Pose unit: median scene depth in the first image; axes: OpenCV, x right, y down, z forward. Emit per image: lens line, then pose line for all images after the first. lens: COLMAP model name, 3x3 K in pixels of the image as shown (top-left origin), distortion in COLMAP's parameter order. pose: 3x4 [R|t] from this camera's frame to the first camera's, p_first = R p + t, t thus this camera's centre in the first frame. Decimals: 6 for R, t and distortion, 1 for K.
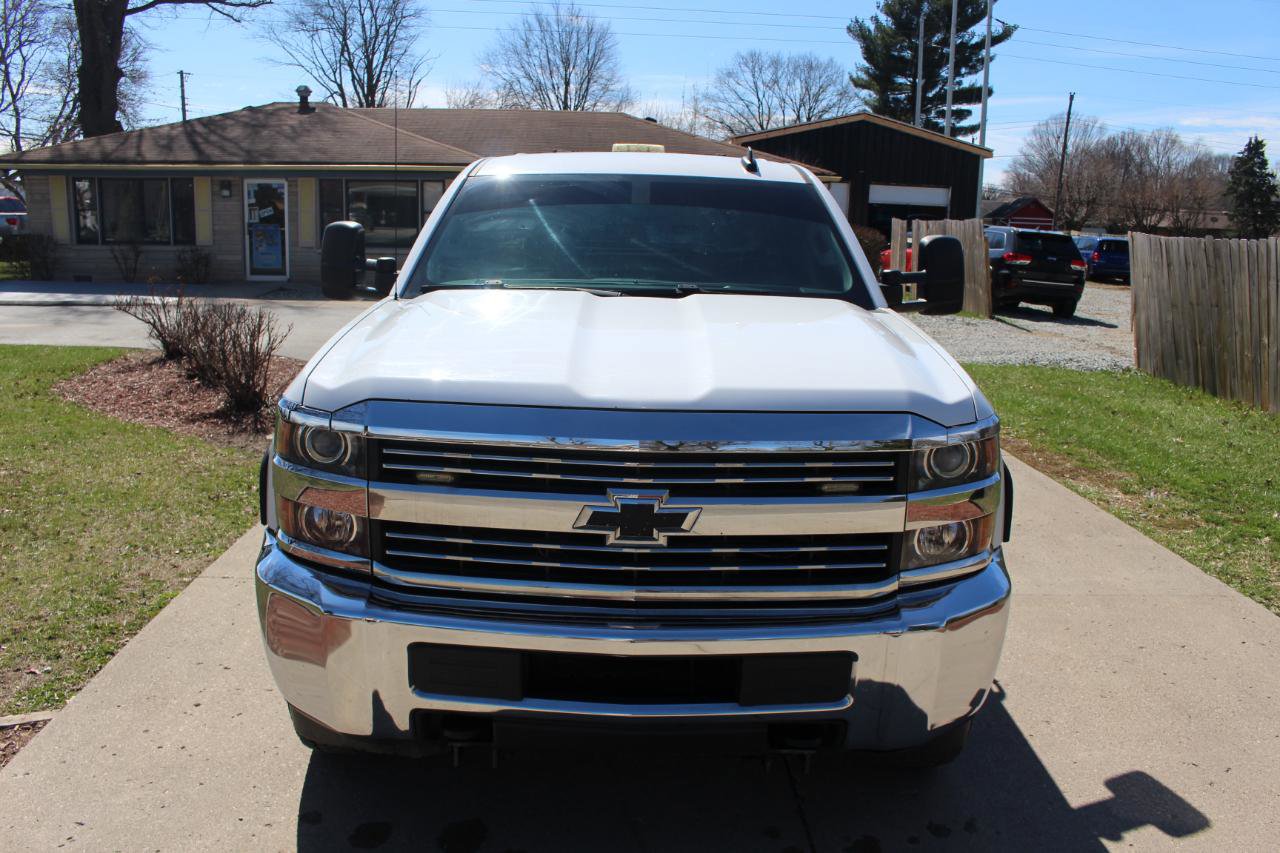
lens RADIAL K [[1148.5, 0, 640.0], [0, 1148.5, 426.5], [0, 0, 1]] dist [-0.159510, 0.129669]
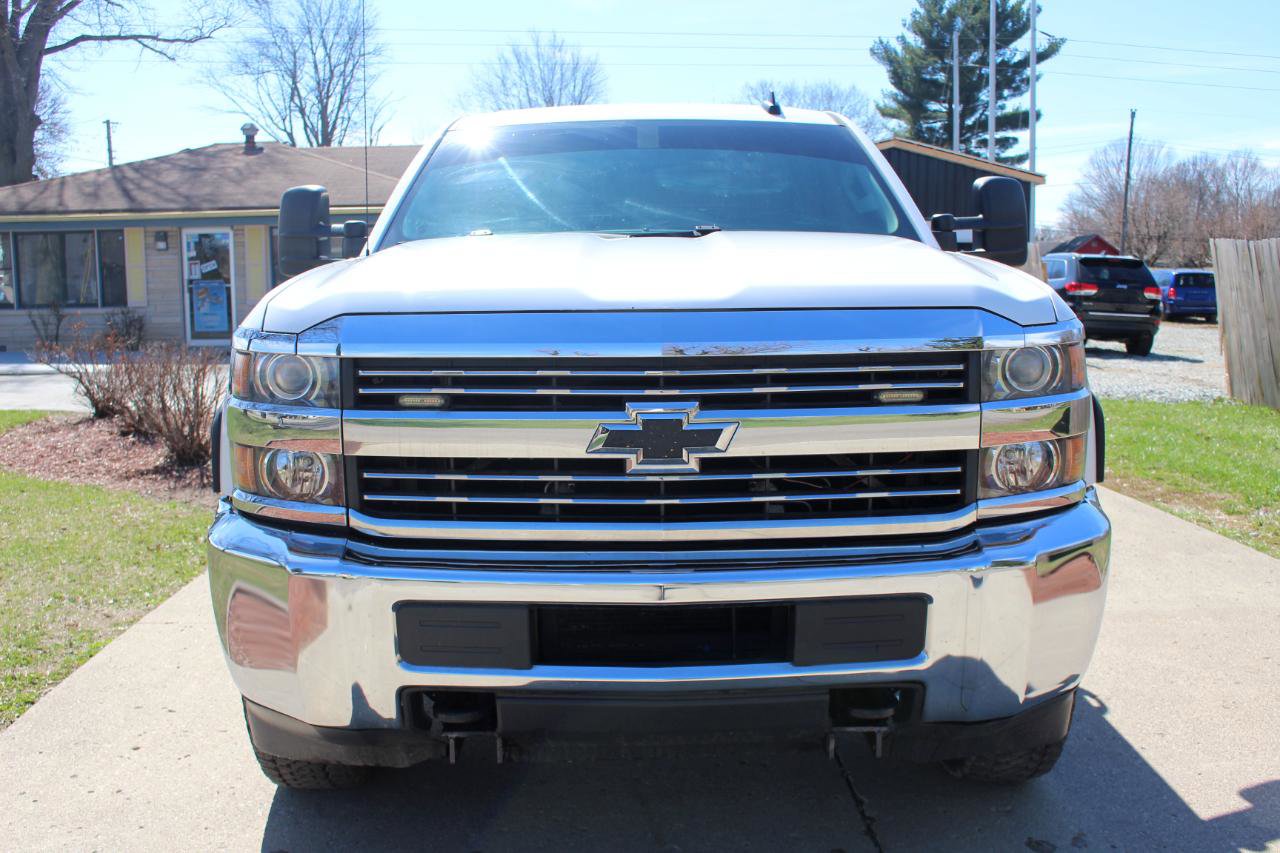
lens RADIAL K [[1338.0, 0, 640.0], [0, 1338.0, 426.5], [0, 0, 1]] dist [-0.142228, 0.136334]
pose [[0.999361, -0.035620, -0.003013, -0.004387], [0.035256, 0.996042, -0.081596, 0.042074], [0.005907, 0.081437, 0.996661, 0.005775]]
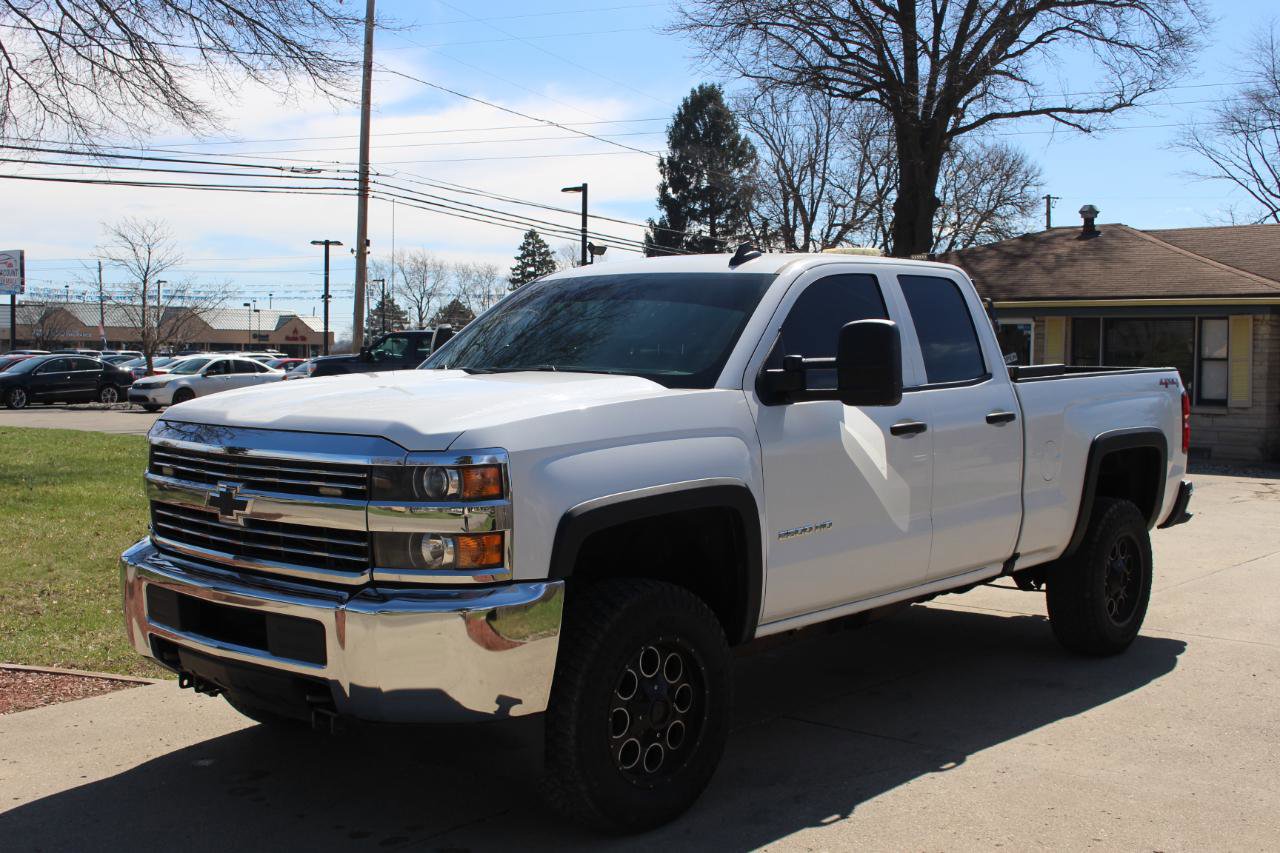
lens RADIAL K [[1603.3, 0, 640.0], [0, 1603.3, 426.5], [0, 0, 1]] dist [-0.079915, 0.030090]
pose [[0.714197, 0.015931, -0.699764, 0.479056], [-0.129740, 0.985430, -0.109981, 0.038122], [0.687816, 0.169336, 0.705857, -0.014886]]
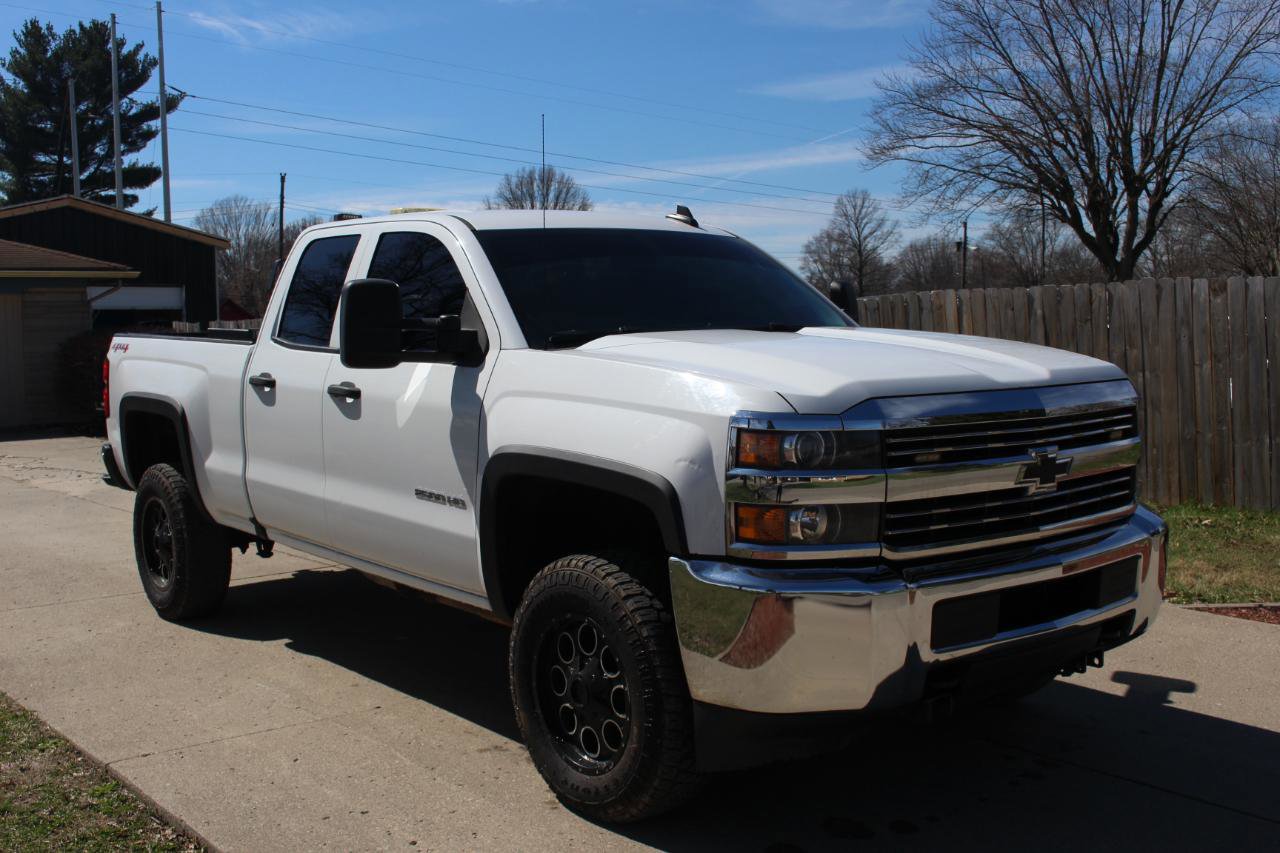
lens RADIAL K [[1473.7, 0, 640.0], [0, 1473.7, 426.5], [0, 0, 1]] dist [-0.120251, 0.135085]
pose [[0.753996, -0.087659, 0.651004, -0.389835], [0.166211, 0.984265, -0.059973, 0.015209], [-0.635503, 0.153424, 0.756701, 0.011418]]
